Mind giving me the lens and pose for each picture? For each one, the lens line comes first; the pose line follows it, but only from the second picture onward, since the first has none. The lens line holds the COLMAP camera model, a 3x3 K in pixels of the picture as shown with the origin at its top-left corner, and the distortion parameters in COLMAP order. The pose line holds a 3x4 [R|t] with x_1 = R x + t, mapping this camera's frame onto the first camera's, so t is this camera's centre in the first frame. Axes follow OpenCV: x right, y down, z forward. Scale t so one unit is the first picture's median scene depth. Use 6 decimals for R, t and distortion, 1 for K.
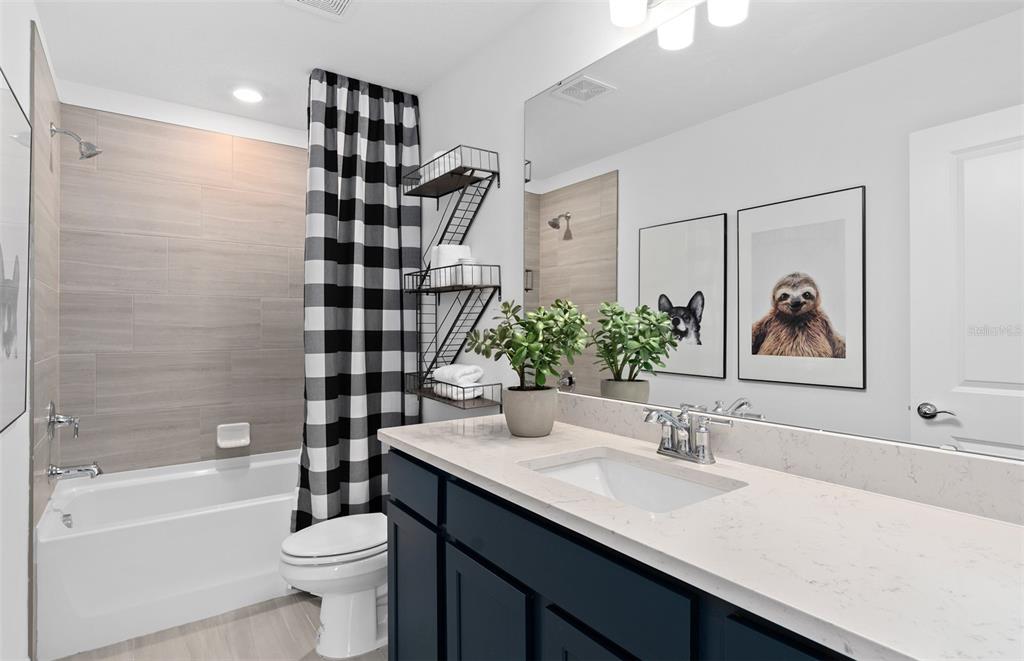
lens RADIAL K [[521.5, 0, 512.0], [0, 521.5, 330.5], [0, 0, 1]] dist [-0.000899, -0.000070]
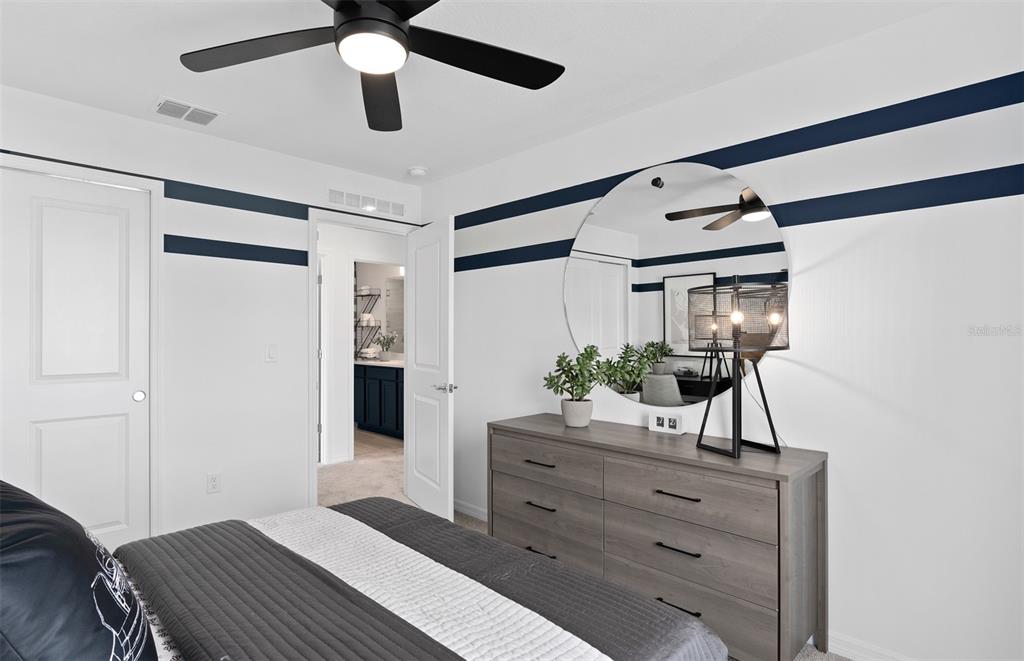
lens RADIAL K [[521.5, 0, 512.0], [0, 521.5, 330.5], [0, 0, 1]] dist [-0.000899, -0.000070]
pose [[0.986413, -0.000081, 0.164285, 0.278942], [0.002235, 0.999914, -0.012928, -0.006702], [-0.164270, 0.013119, 0.986328, -2.693523]]
